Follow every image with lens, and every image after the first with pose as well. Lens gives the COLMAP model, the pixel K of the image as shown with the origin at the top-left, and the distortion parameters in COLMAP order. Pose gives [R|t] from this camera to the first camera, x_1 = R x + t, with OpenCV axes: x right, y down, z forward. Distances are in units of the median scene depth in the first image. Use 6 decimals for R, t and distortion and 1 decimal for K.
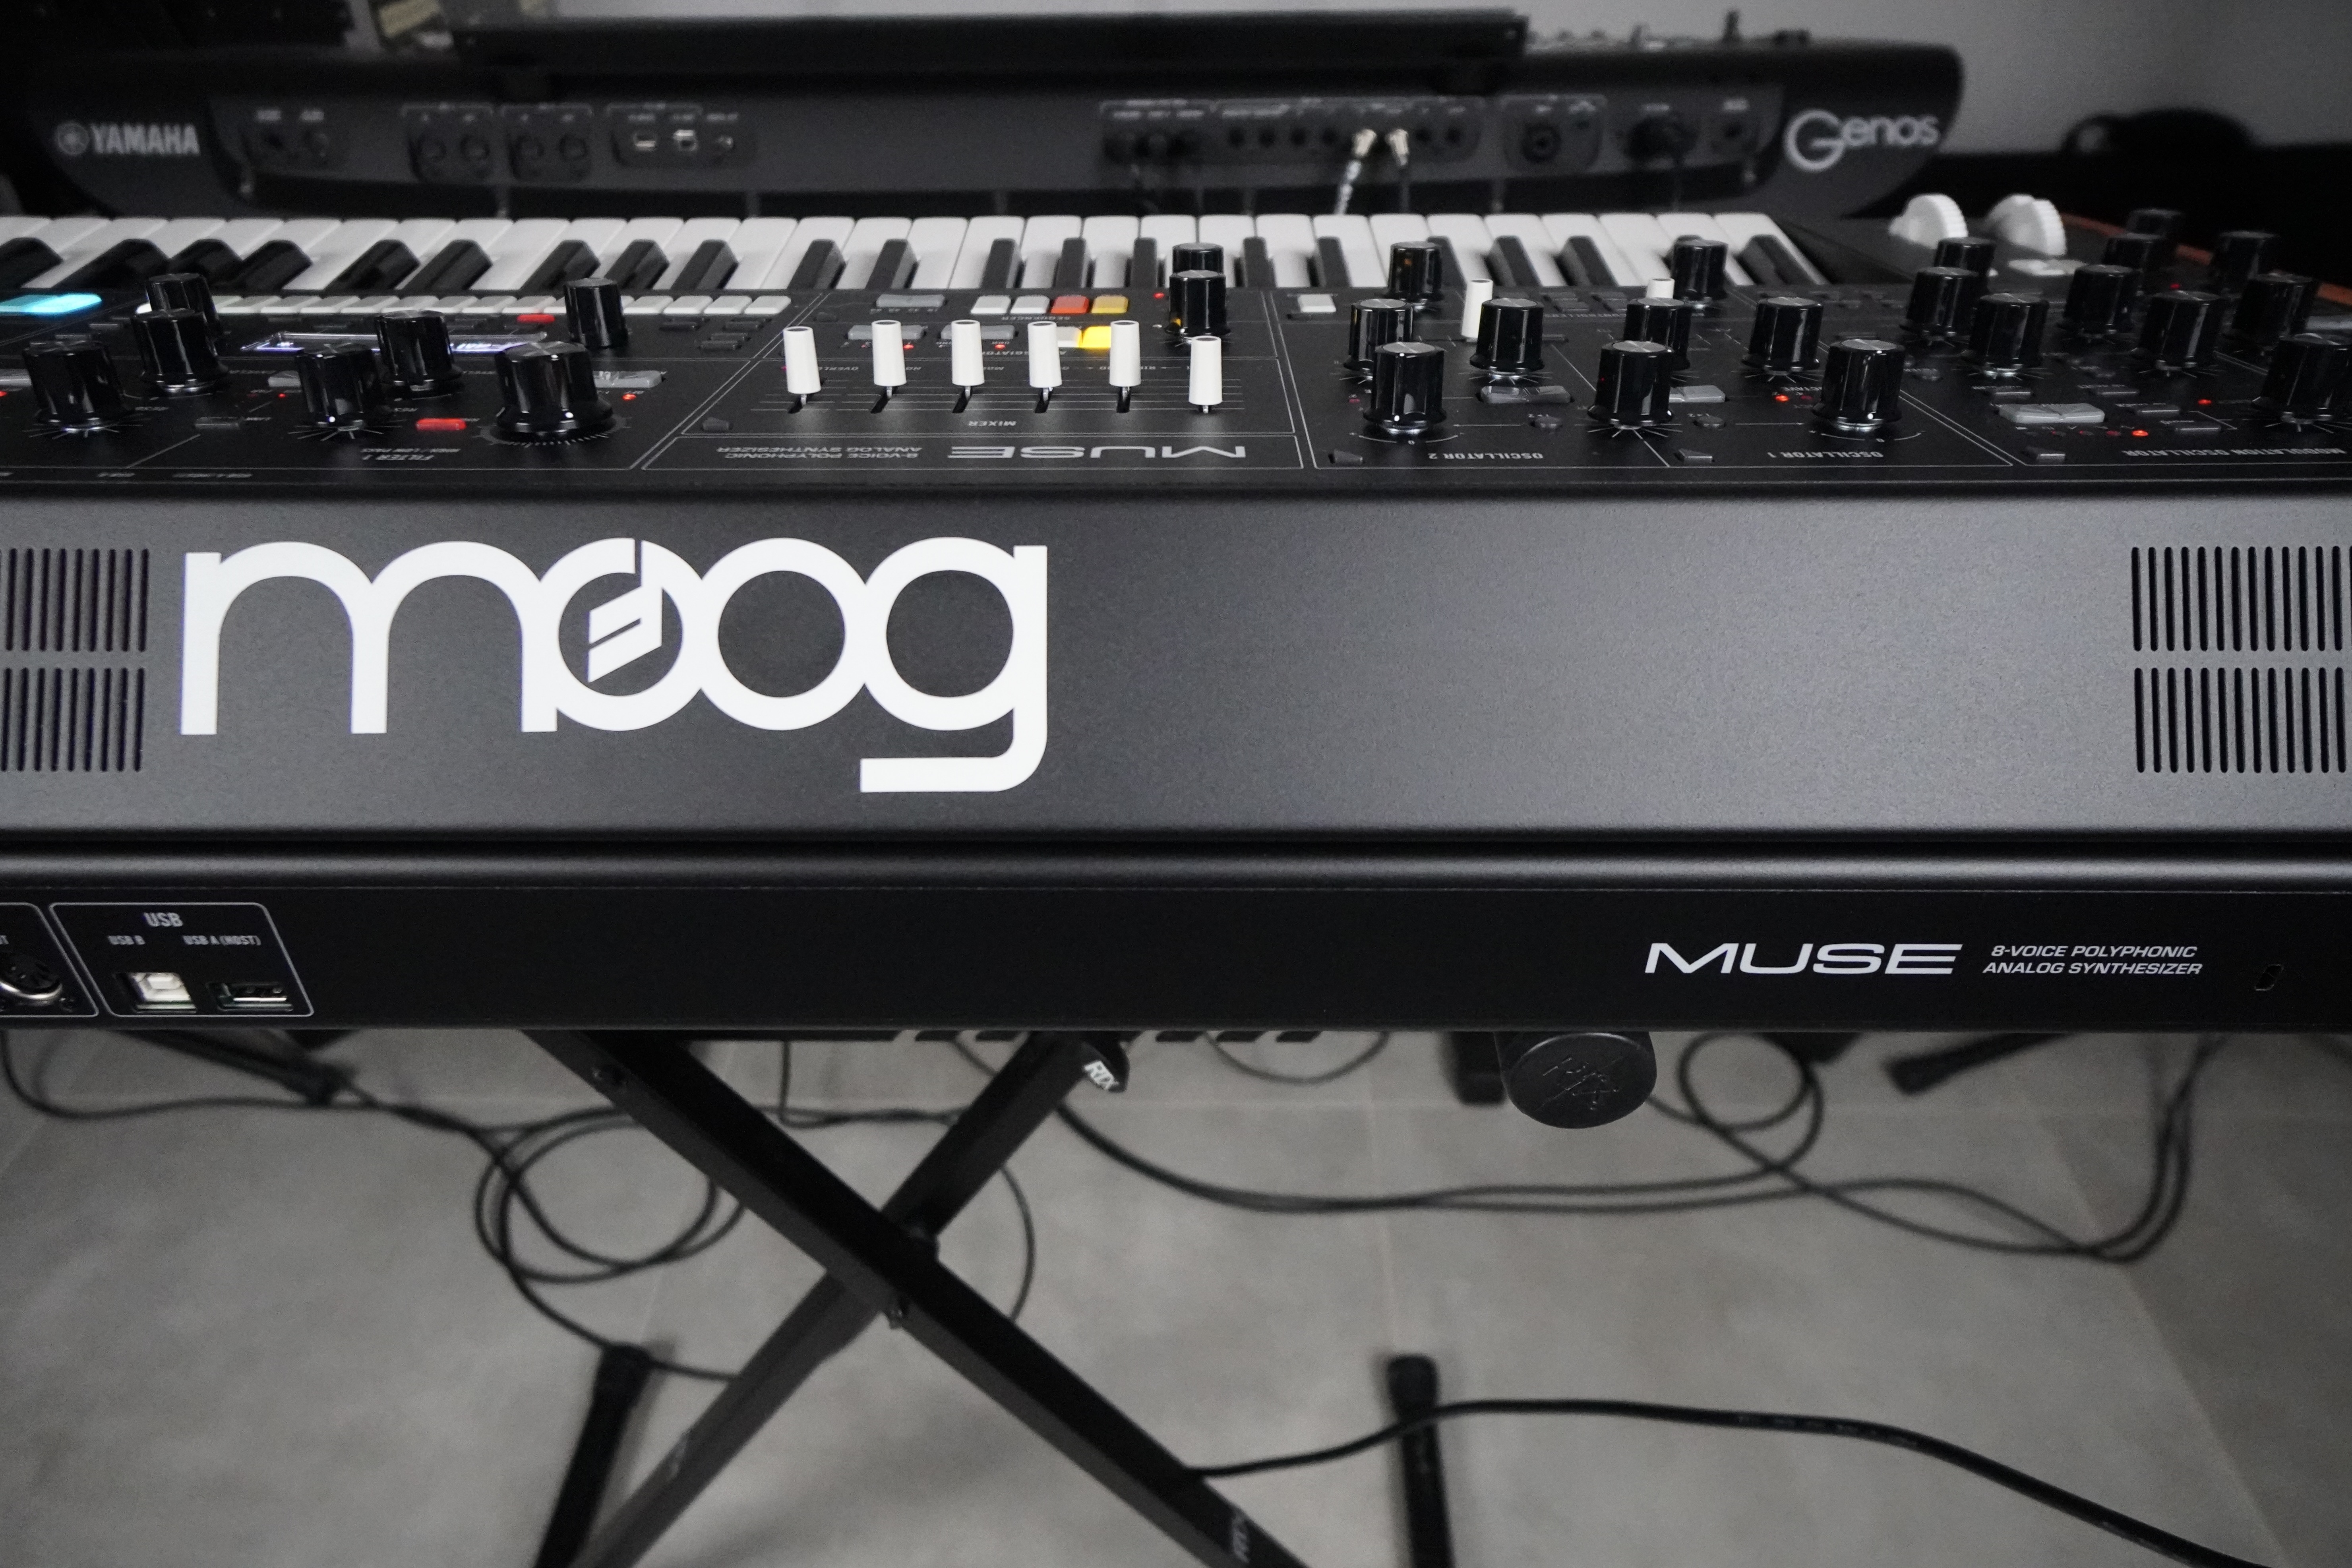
lens RADIAL K [[1568.8, 0, 1184.6], [0, 1568.8, 793.8], [0, 0, 1]] dist [0.001989, 0.021096]
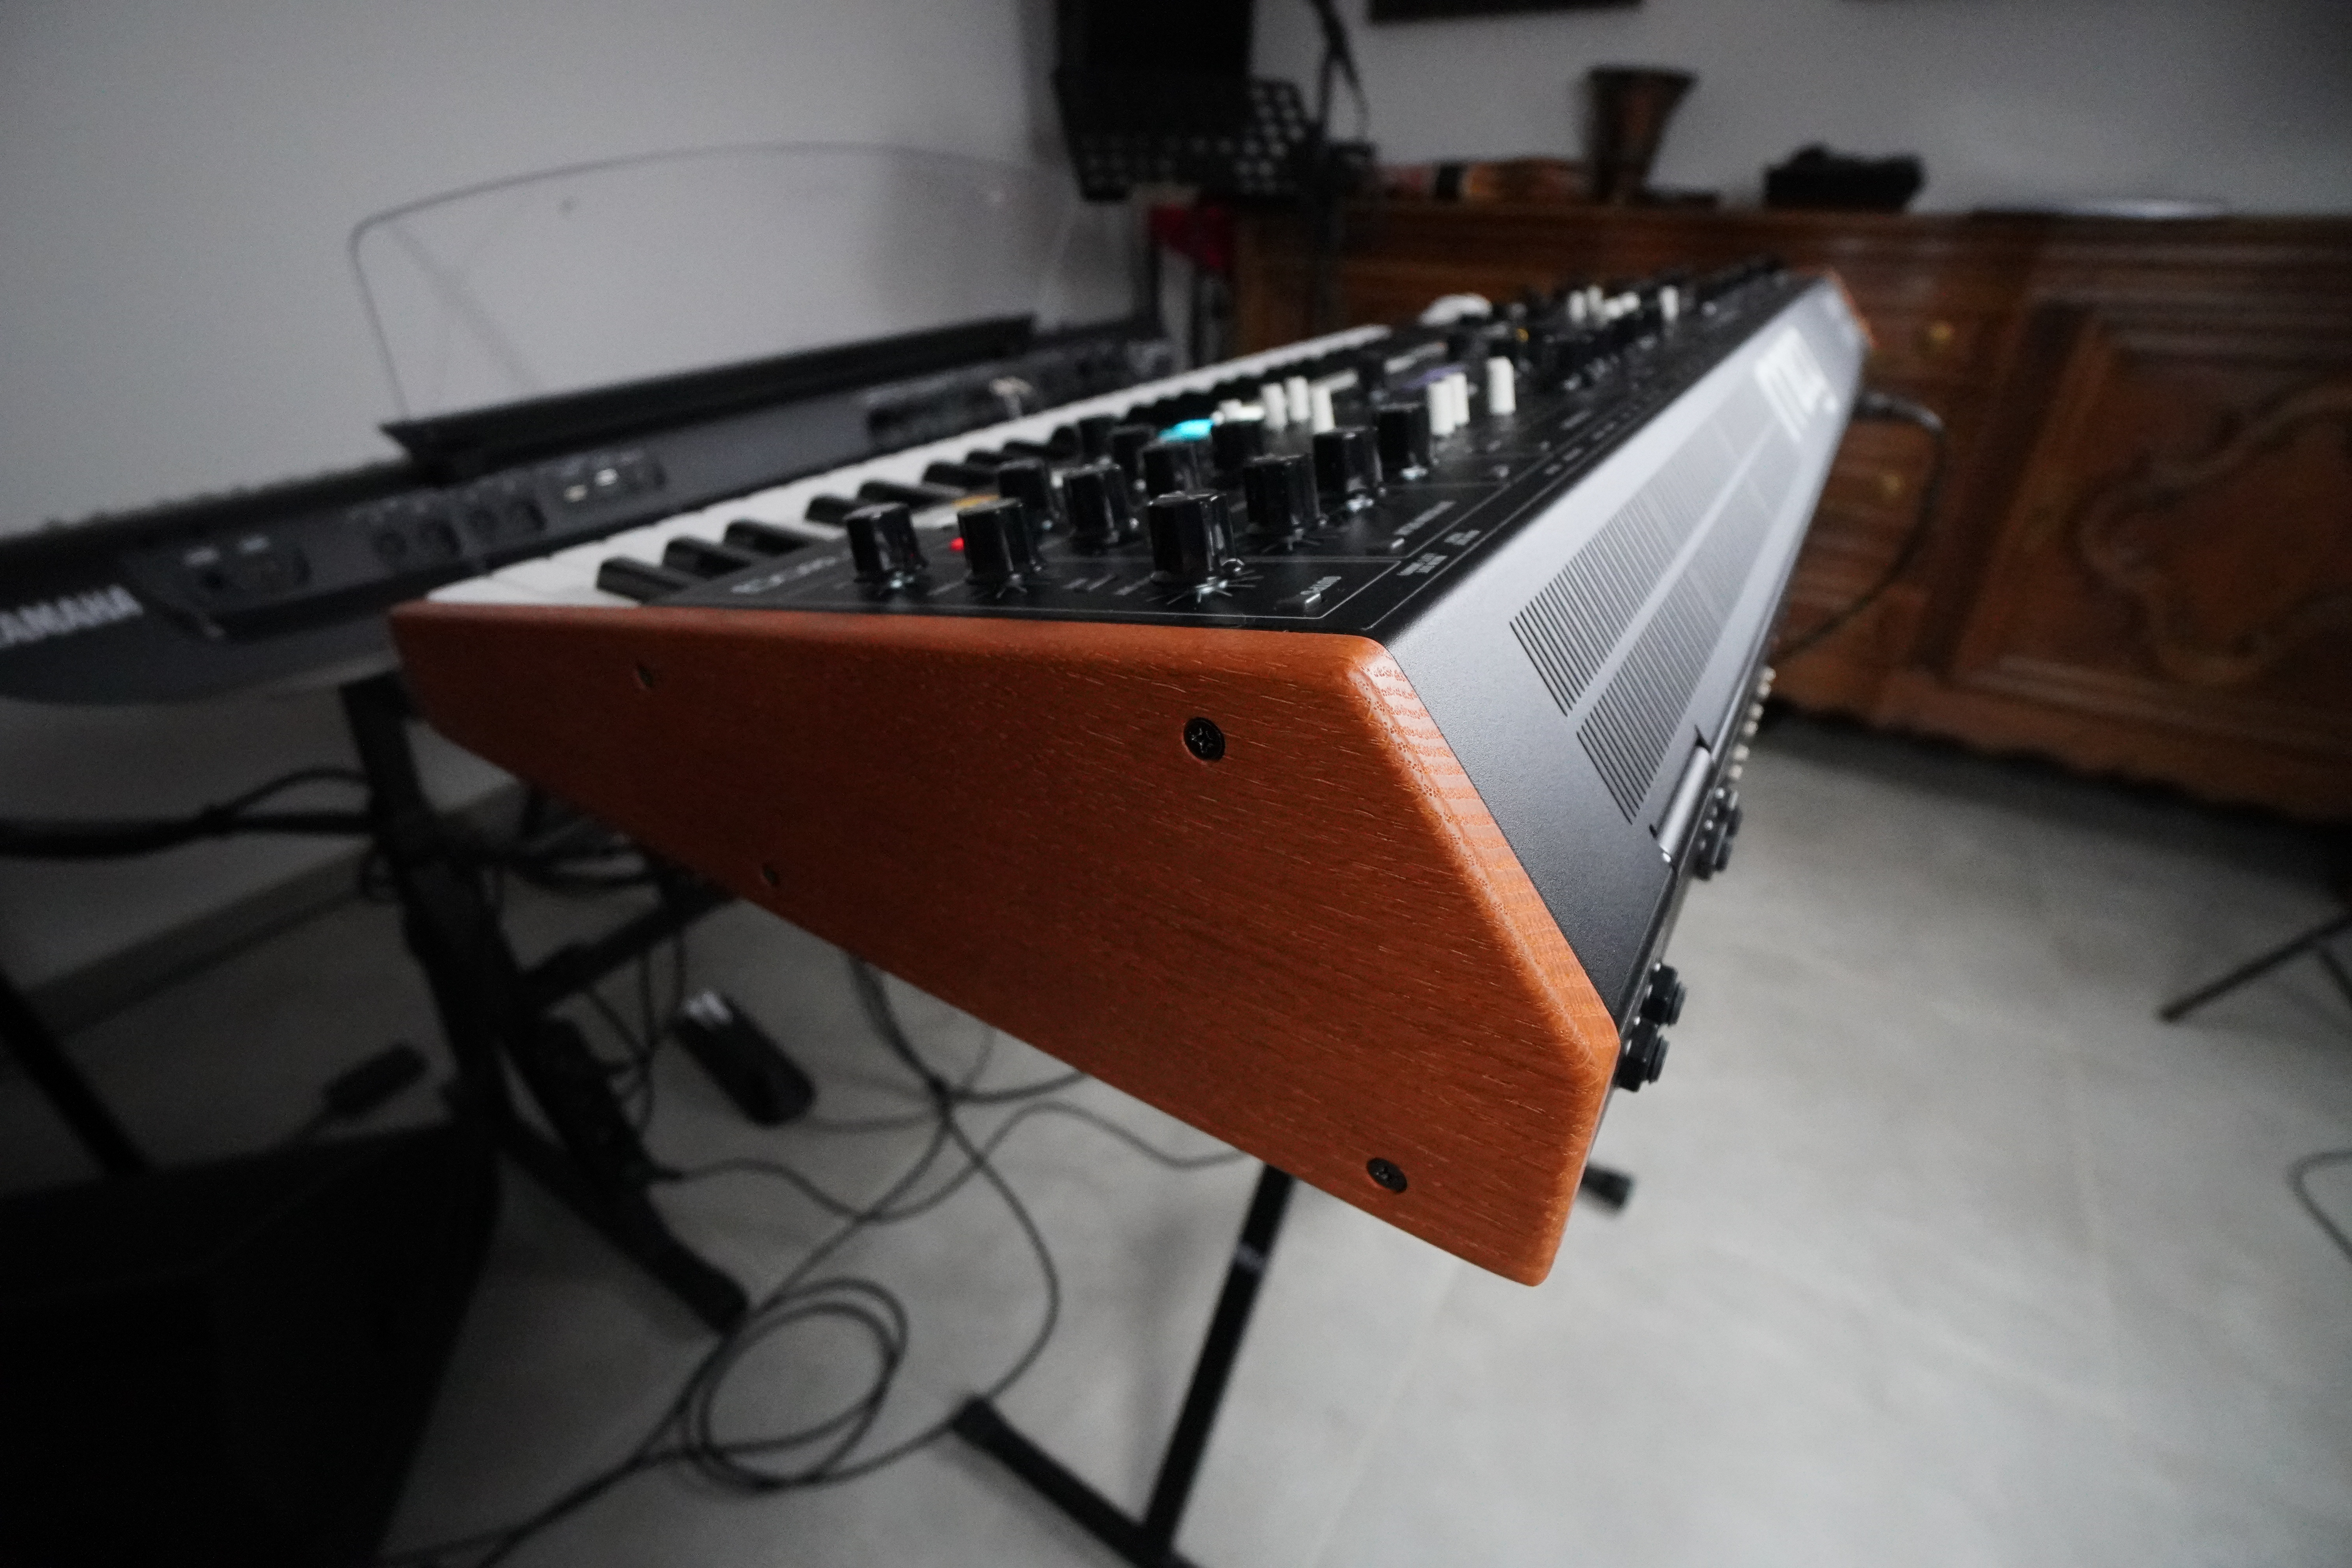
lens RADIAL K [[1034.5, 0, 1176.0], [0, 1034.5, 784.0], [0, 0, 1]] dist [-0.062853, 0.021318]
pose [[0.531548, -0.428295, 0.730767, -1.872322], [0.510258, 0.850542, 0.127340, -0.228868], [-0.676087, 0.305192, 0.670645, 0.621066]]
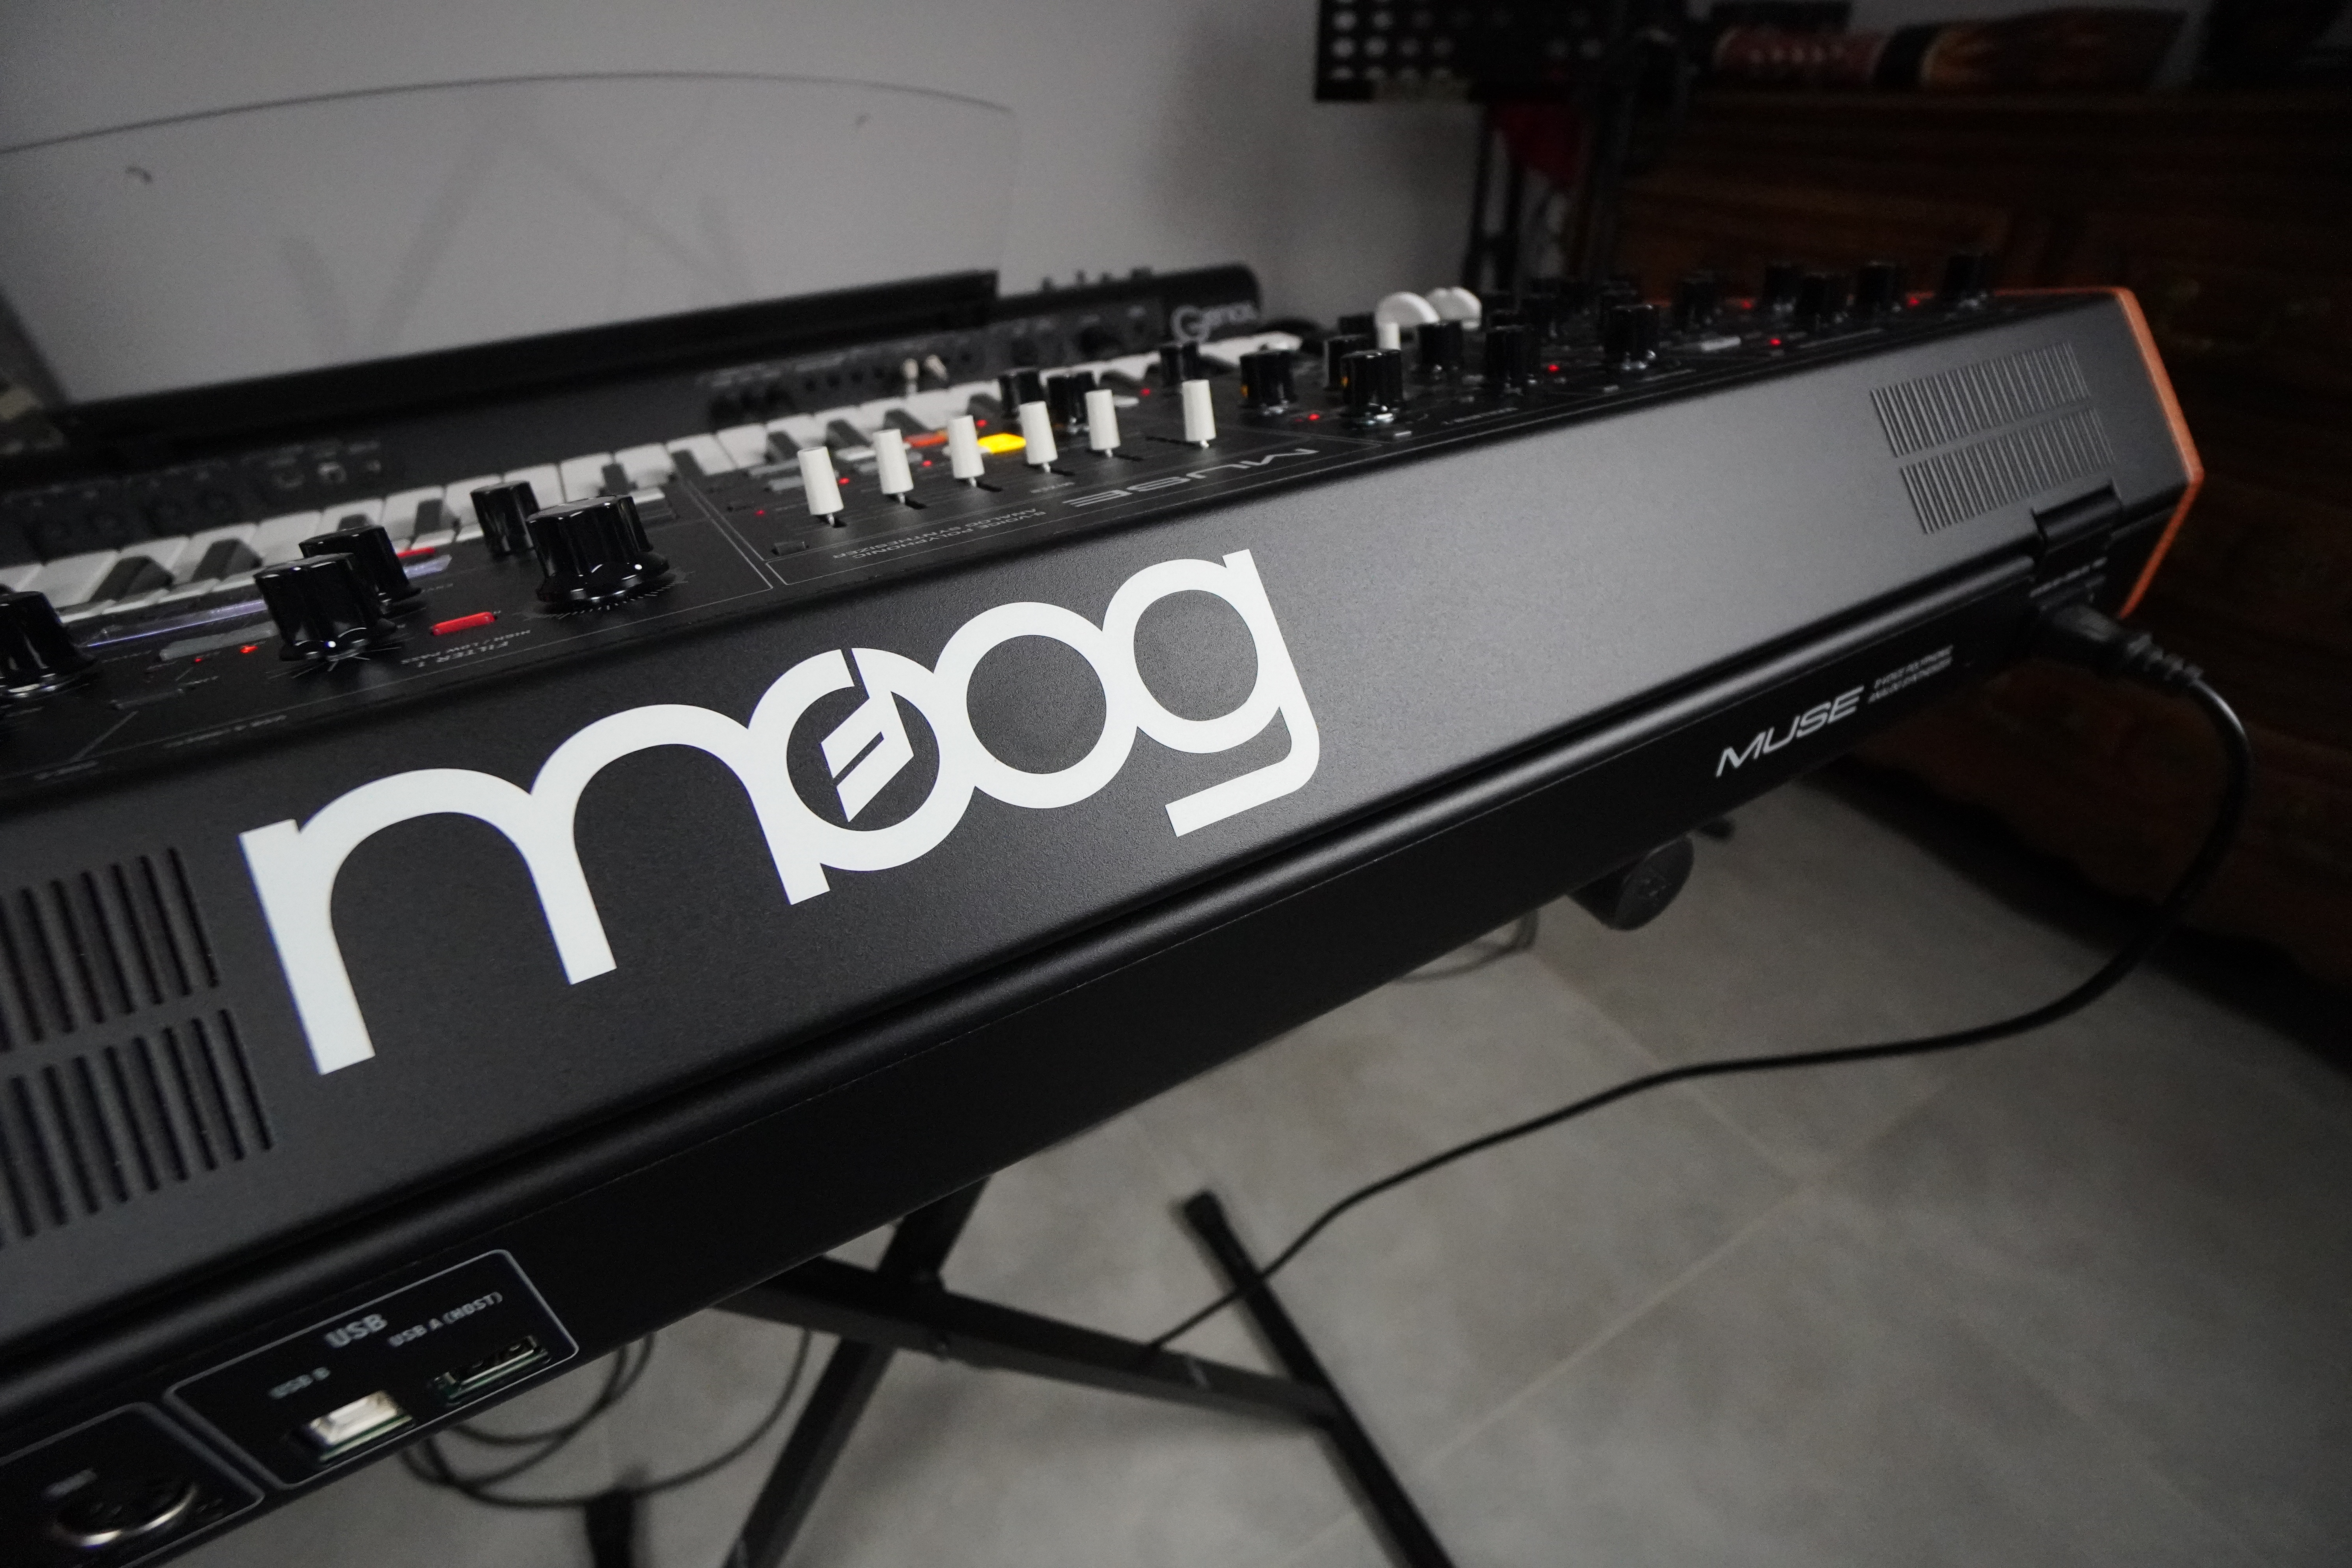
lens RADIAL K [[1034.5, 0, 1176.0], [0, 1034.5, 784.0], [0, 0, 1]] dist [-0.062853, 0.021318]
pose [[0.866424, -0.310435, 0.391075, -0.347780], [0.331134, 0.943460, 0.015293, -0.032370], [-0.373710, 0.116248, 0.920232, 0.338686]]
